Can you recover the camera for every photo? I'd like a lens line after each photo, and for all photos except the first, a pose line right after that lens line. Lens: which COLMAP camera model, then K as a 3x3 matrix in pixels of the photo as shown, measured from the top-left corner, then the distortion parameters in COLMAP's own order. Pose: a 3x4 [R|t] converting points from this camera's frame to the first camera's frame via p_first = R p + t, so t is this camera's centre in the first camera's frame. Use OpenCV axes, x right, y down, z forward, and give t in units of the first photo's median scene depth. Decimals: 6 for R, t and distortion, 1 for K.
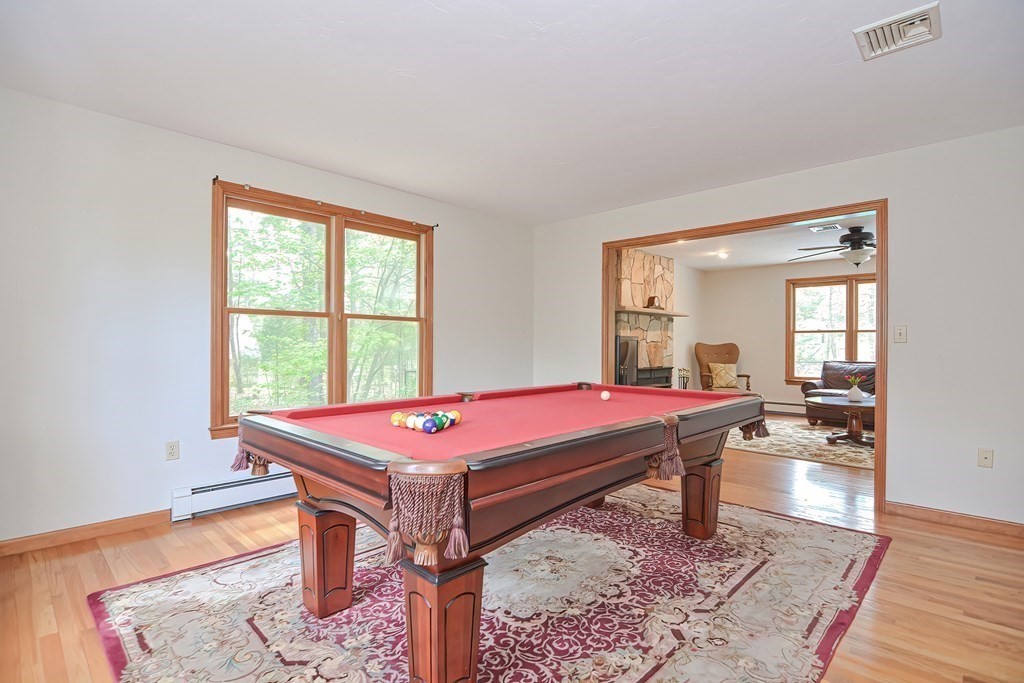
lens RADIAL K [[501.7, 0, 514.3], [0, 501.7, 346.9], [0, 0, 1]] dist [-0.003267, -0.008517]
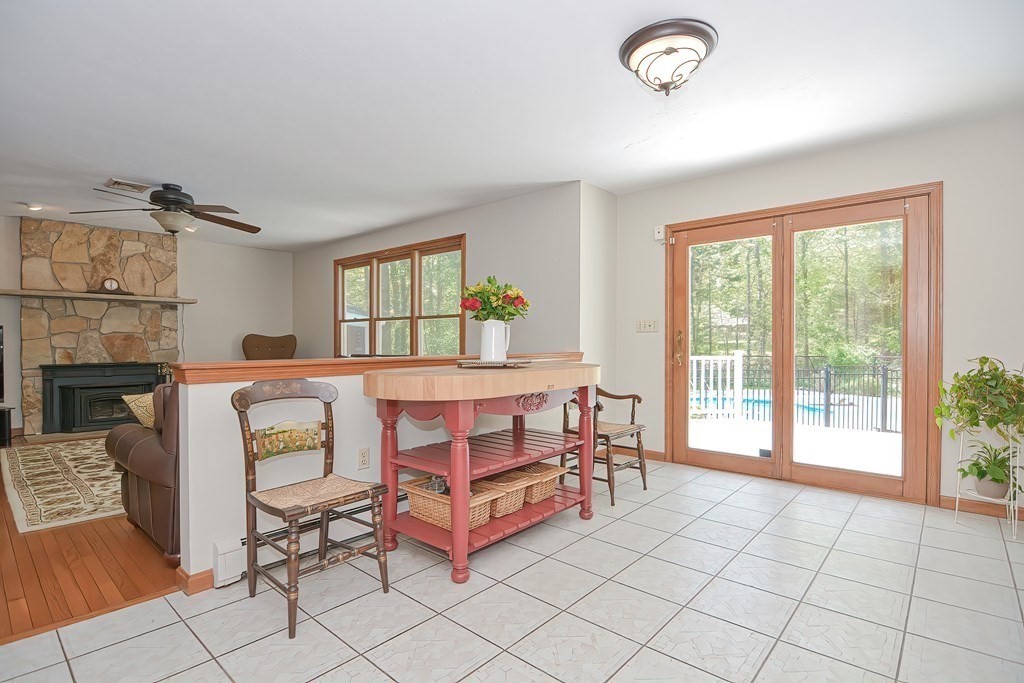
lens RADIAL K [[501.7, 0, 514.3], [0, 501.7, 346.9], [0, 0, 1]] dist [-0.003267, -0.008517]
pose [[0.999366, -0.006121, 0.035069, 0.913841], [0.005853, 0.999953, 0.007740, 0.010210], [-0.035115, -0.007530, 0.999355, 0.148349]]
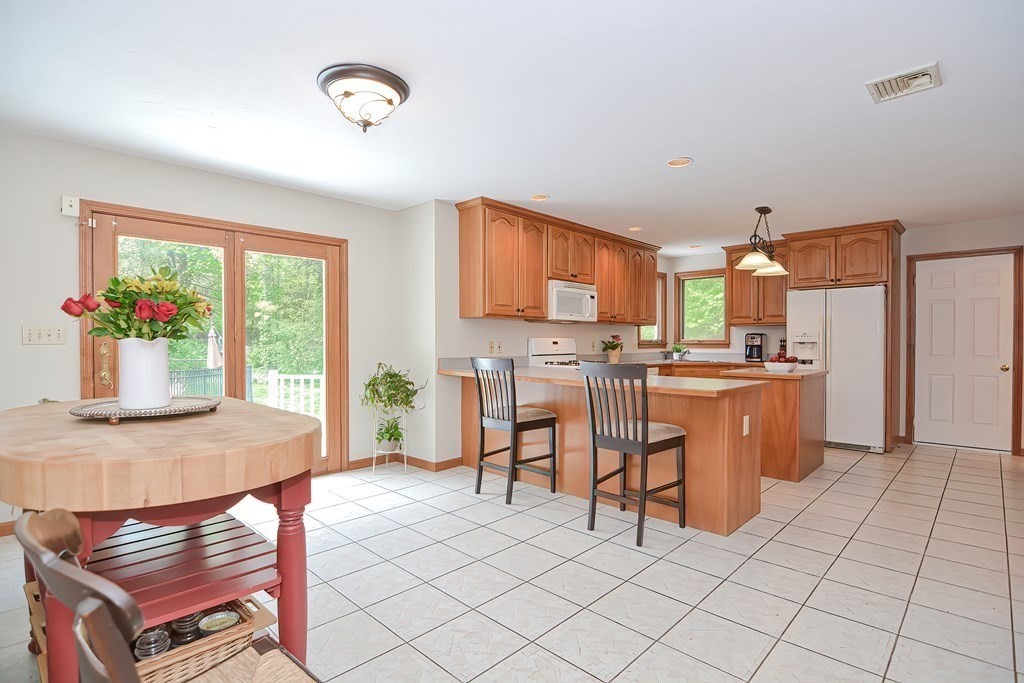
lens RADIAL K [[501.7, 0, 514.3], [0, 501.7, 346.9], [0, 0, 1]] dist [-0.003267, -0.008517]
pose [[0.003865, -0.019063, 0.999811, 0.682371], [0.000500, 0.999818, 0.019061, -0.007751], [-0.999992, 0.000427, 0.003874, 0.356319]]
